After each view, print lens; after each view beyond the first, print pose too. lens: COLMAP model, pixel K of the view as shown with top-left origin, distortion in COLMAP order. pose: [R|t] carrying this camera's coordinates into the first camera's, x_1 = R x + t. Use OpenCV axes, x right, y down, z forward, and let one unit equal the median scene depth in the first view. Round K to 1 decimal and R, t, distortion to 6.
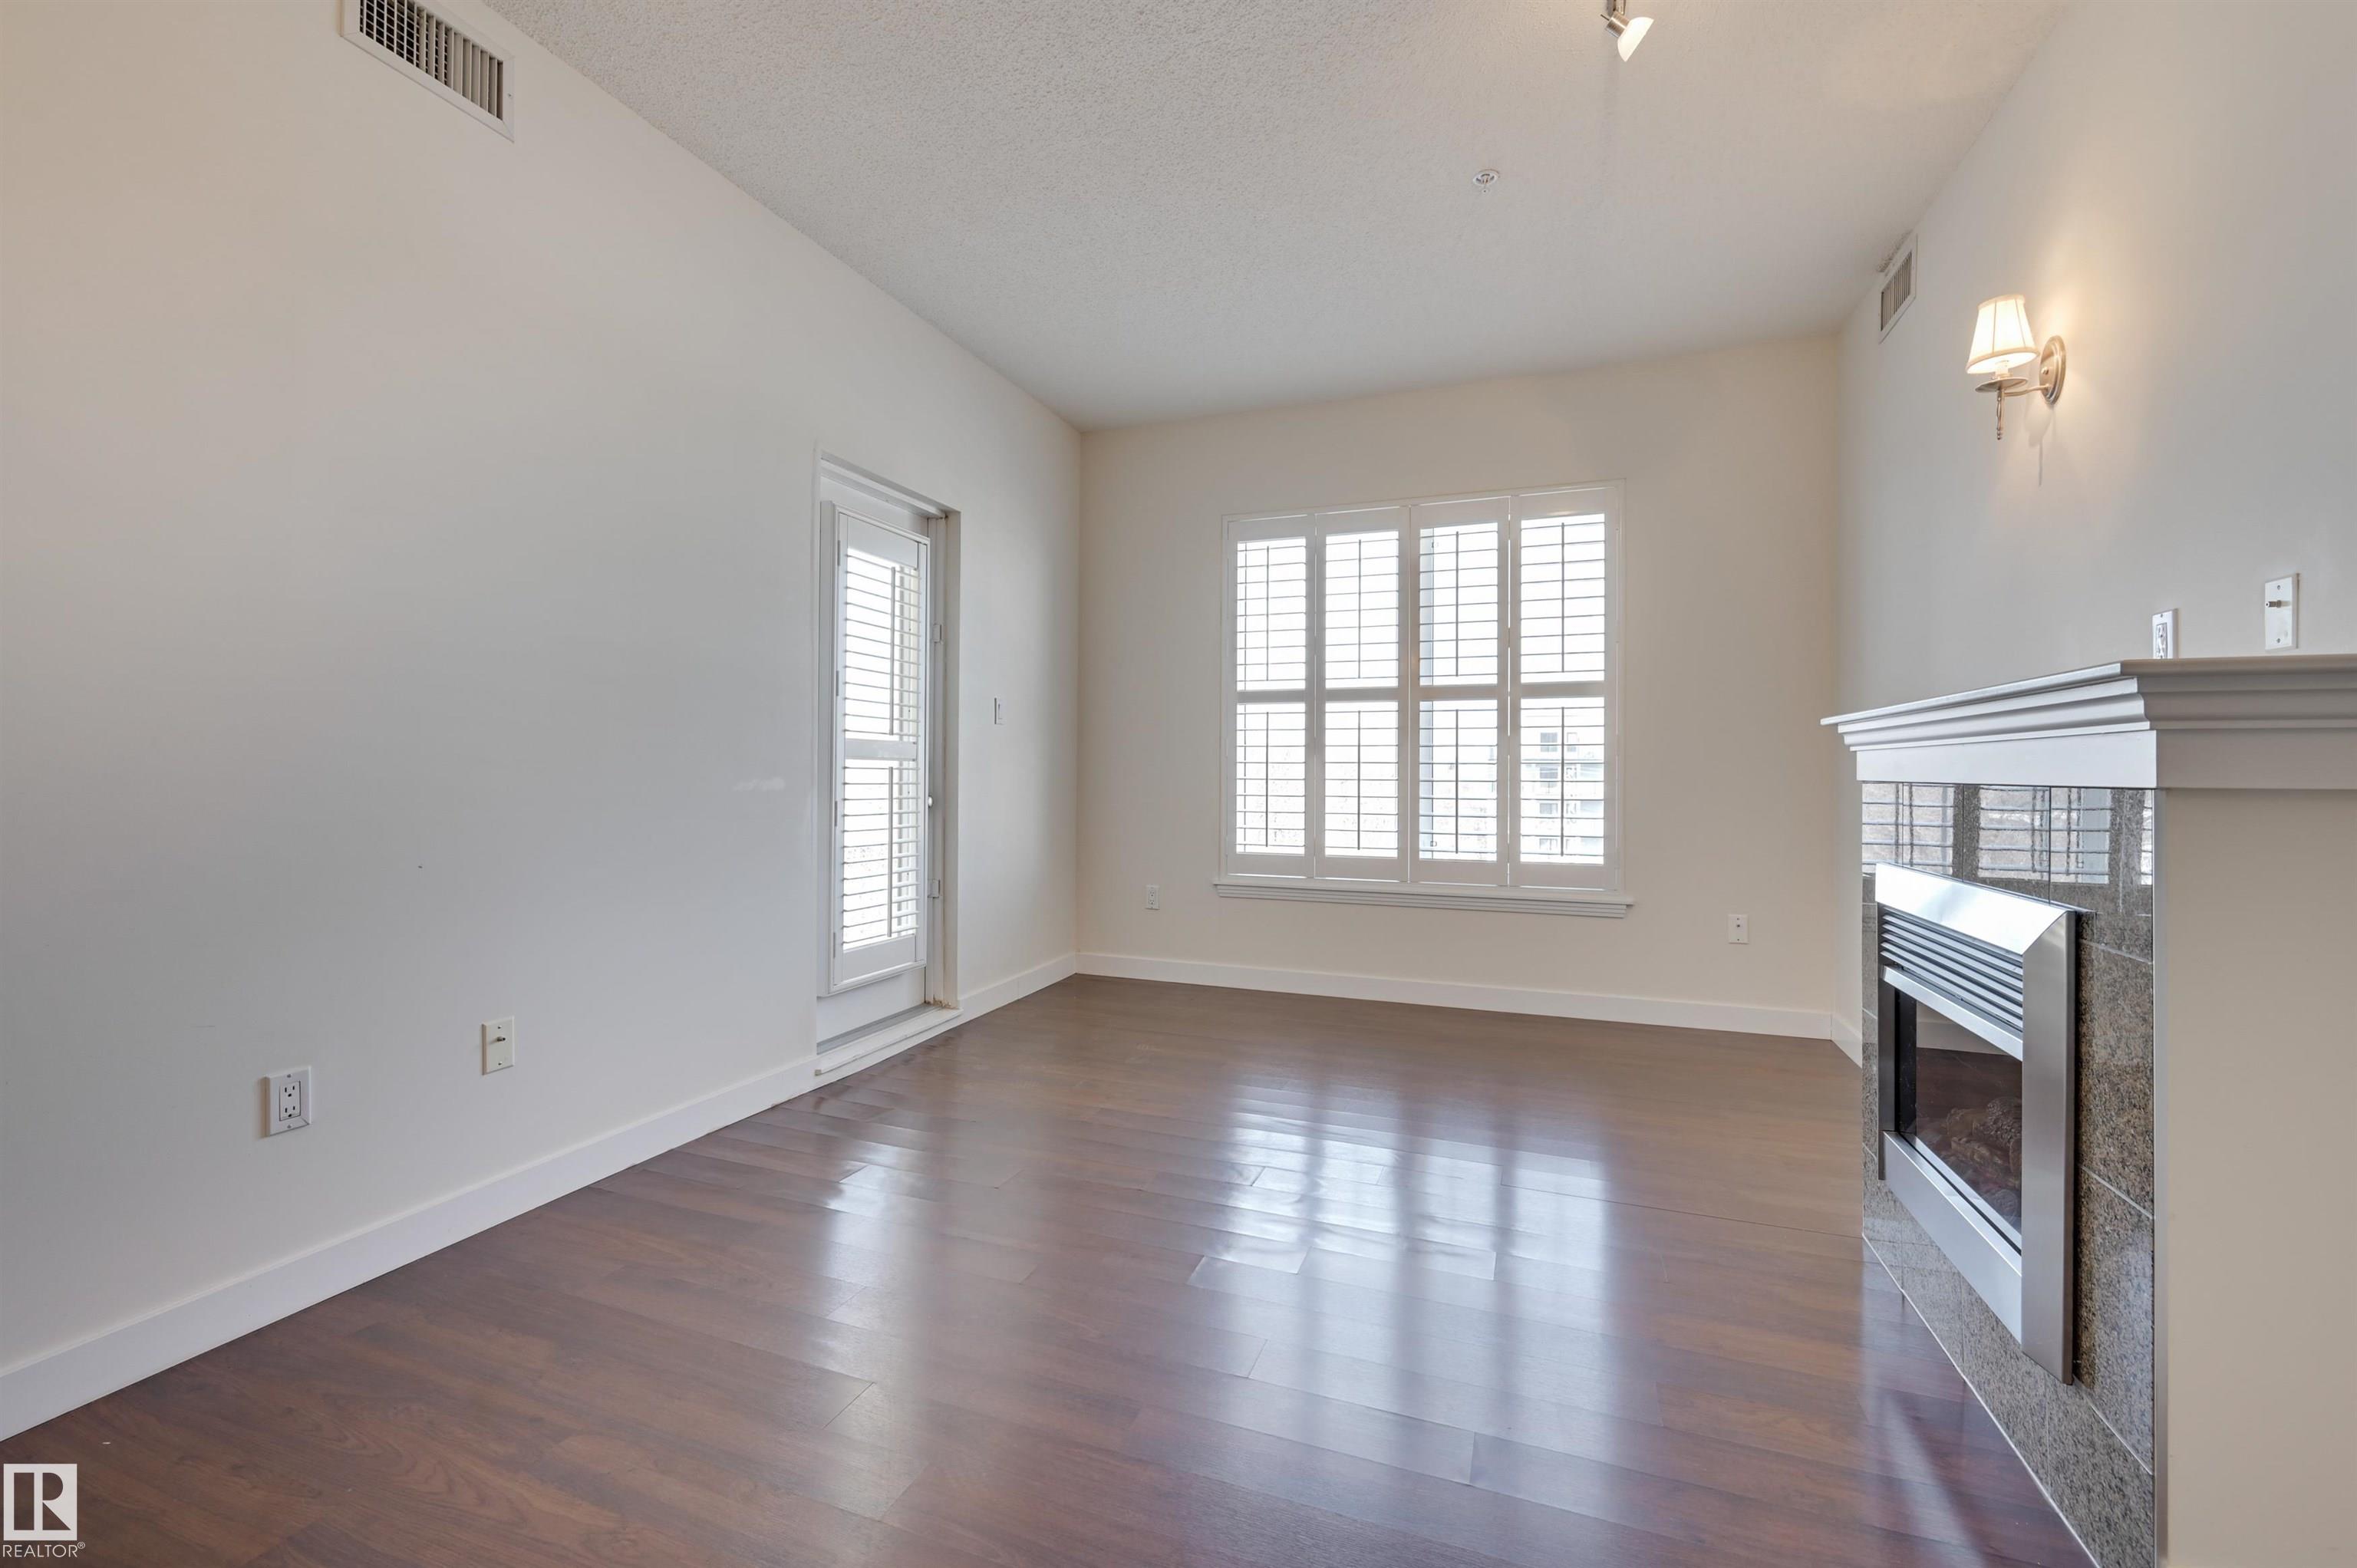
lens RADIAL K [[981.3, 0, 1171.9], [0, 981.3, 766.7], [0, 0, 1]] dist [-0.001275, -0.000036]
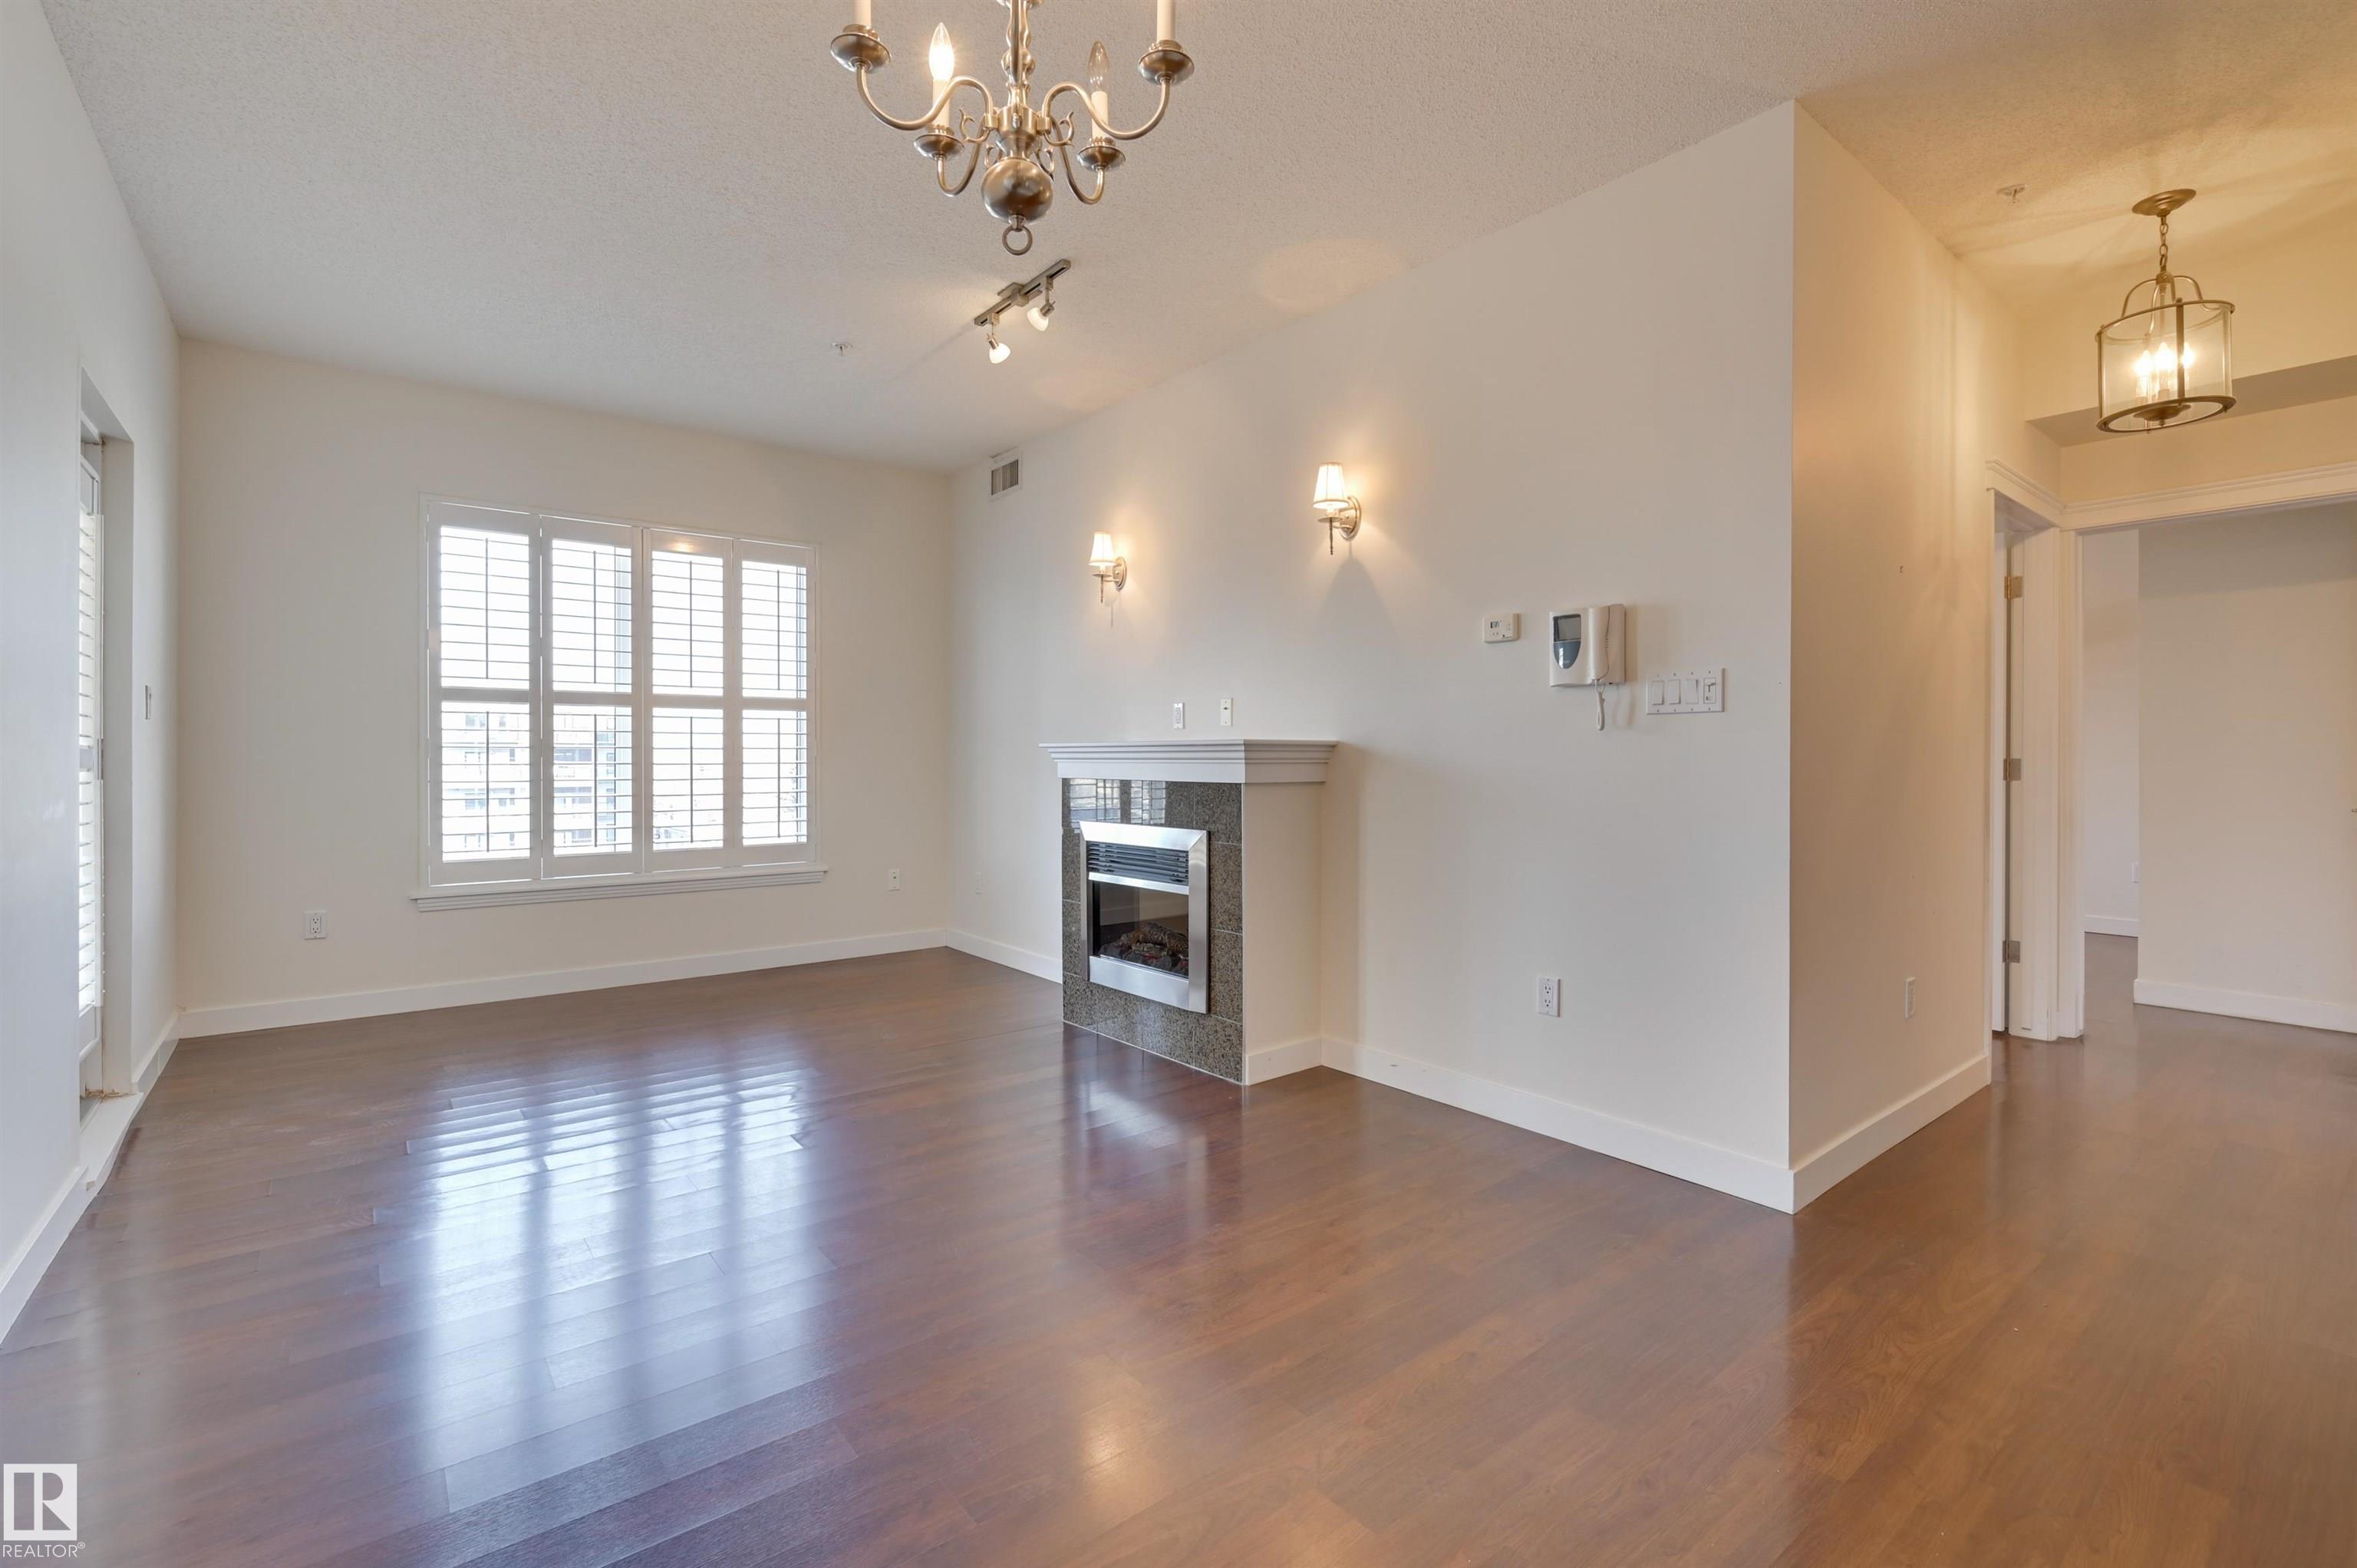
lens RADIAL K [[1049.2, 0, 1167.9], [0, 1049.2, 757.1], [0, 0, 1]] dist [0.000240, -0.000077]
pose [[0.510893, -0.005542, 0.859626, -0.476171], [-0.001284, 0.999973, 0.007211, -0.020992], [-0.859643, -0.004788, 0.510872, -0.101356]]
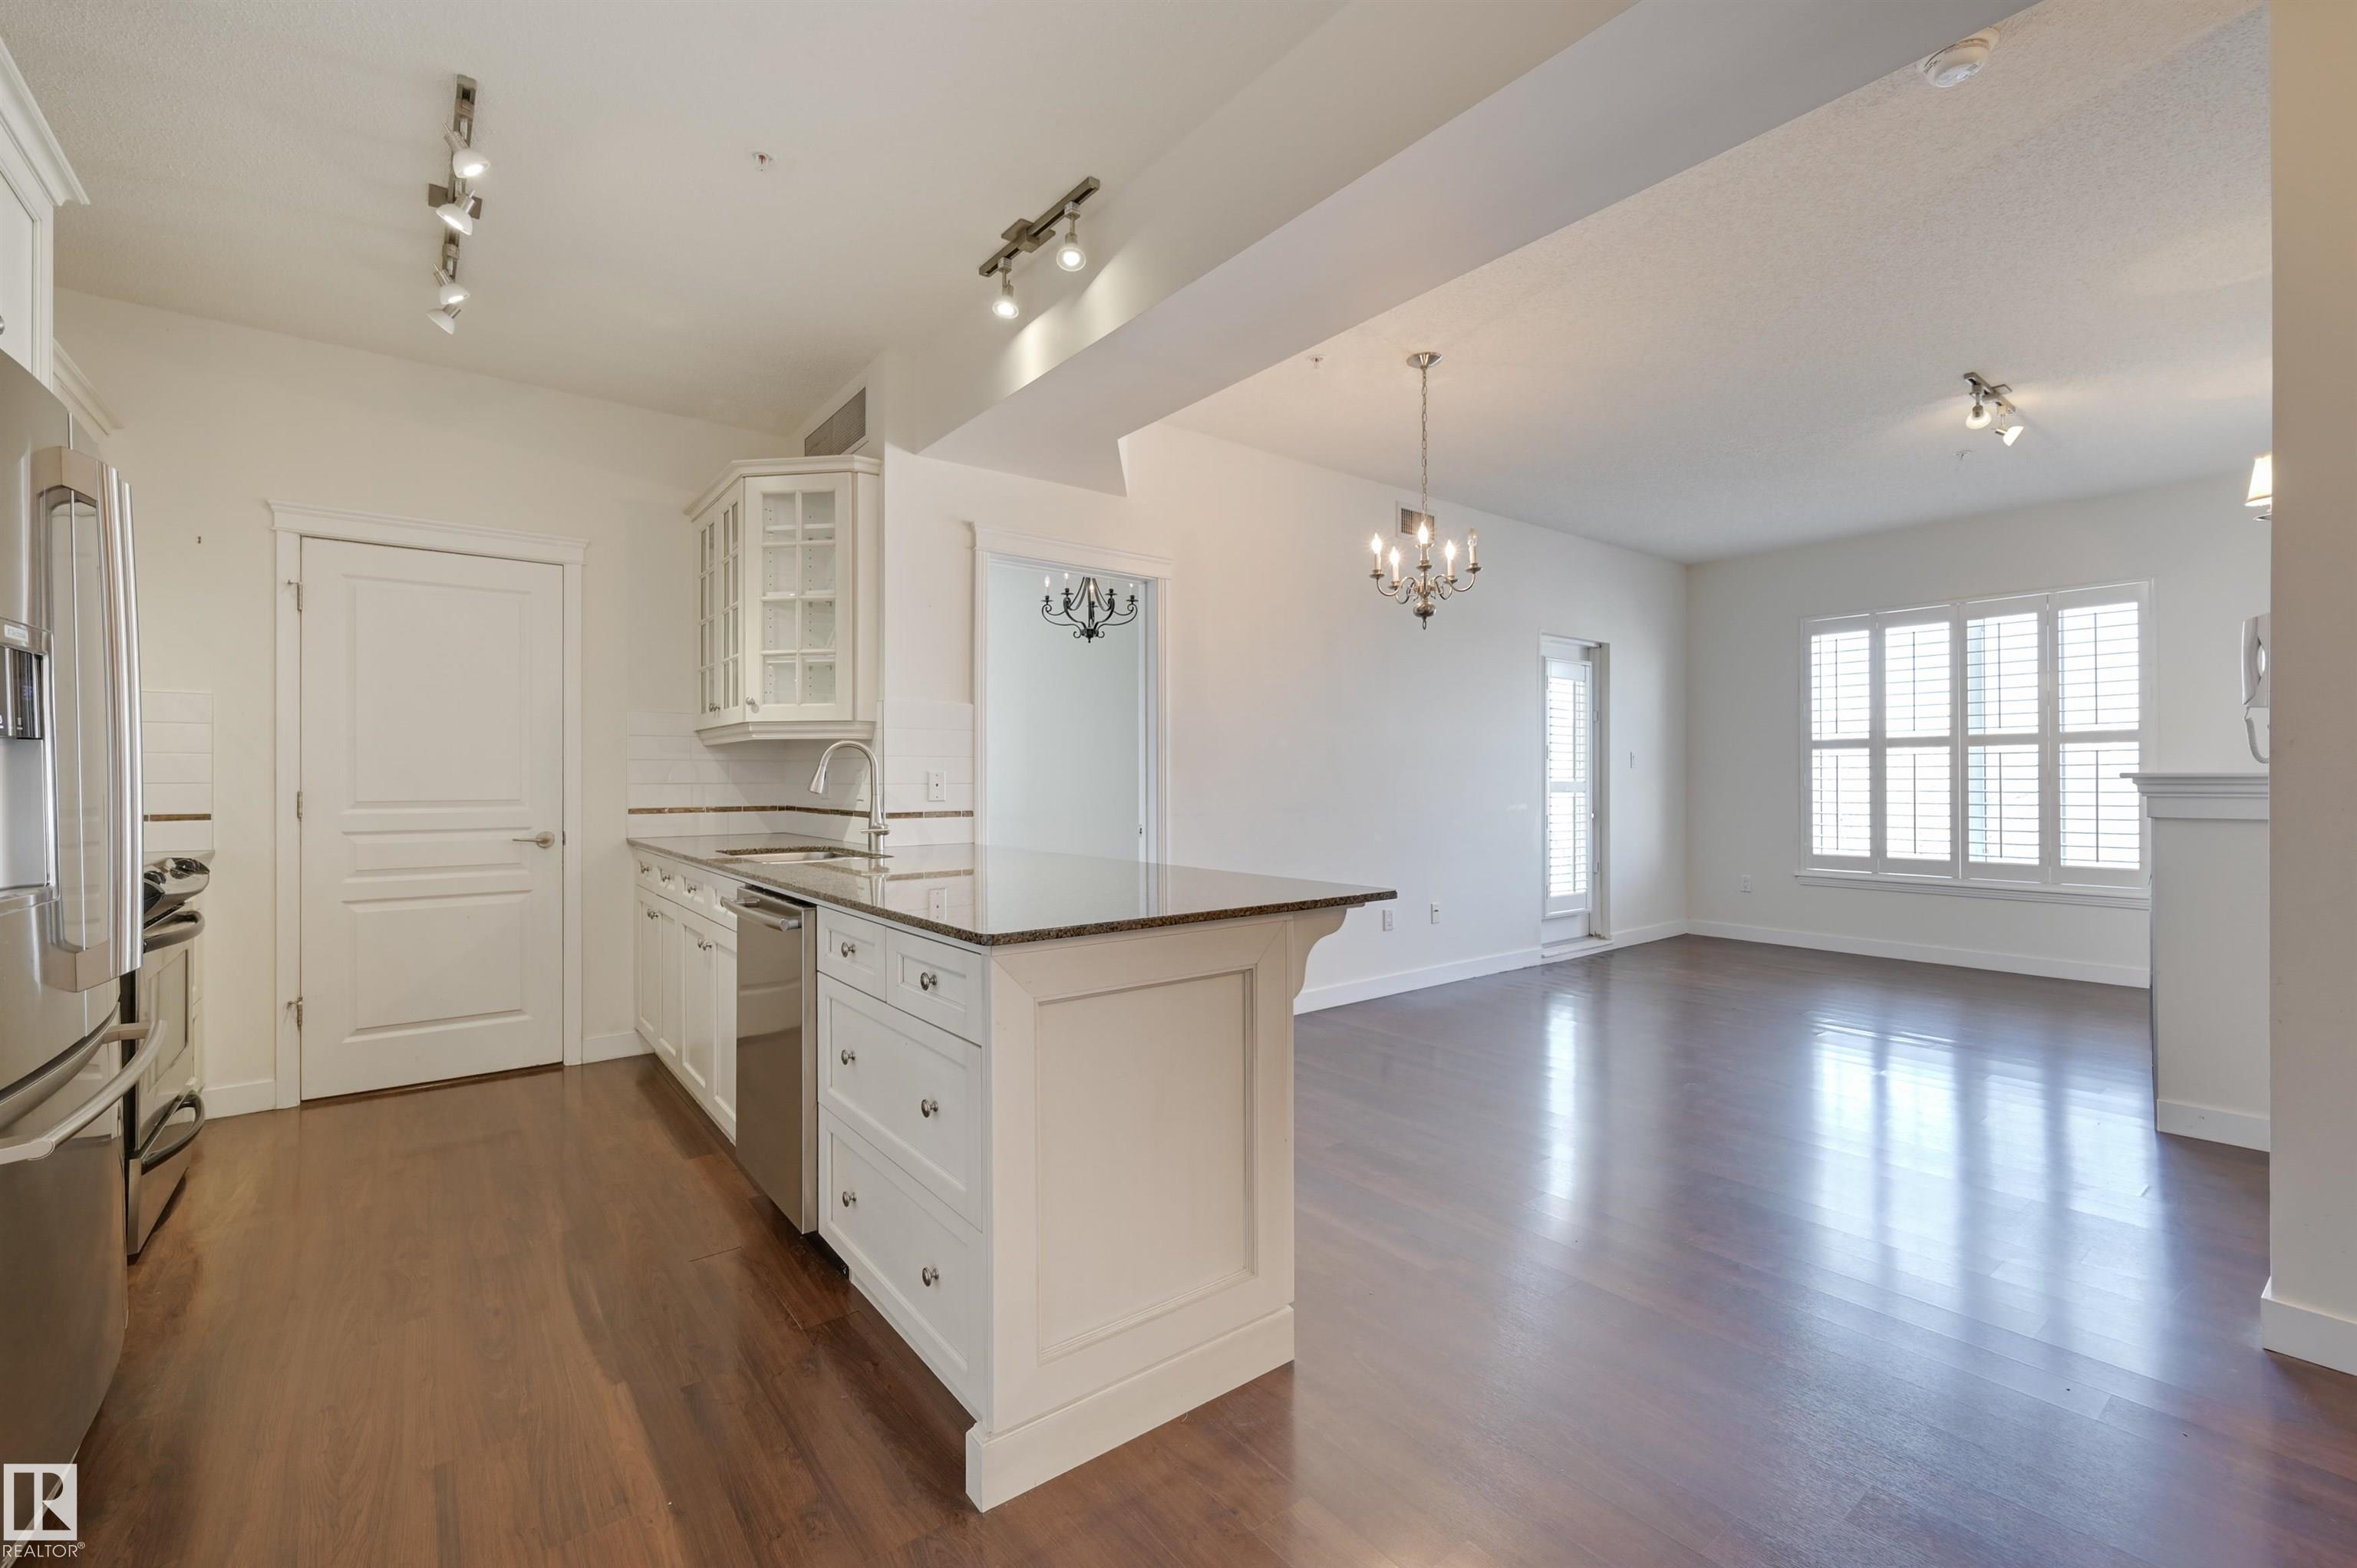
lens RADIAL K [[998.5, 0, 1164.3], [0, 998.5, 779.9], [0, 0, 1]] dist [-0.001083, -0.000037]
pose [[0.848760, -0.008854, -0.528704, 0.036218], [0.009629, 0.999953, -0.001287, -0.029625], [0.528691, -0.003999, 0.848805, -0.797926]]
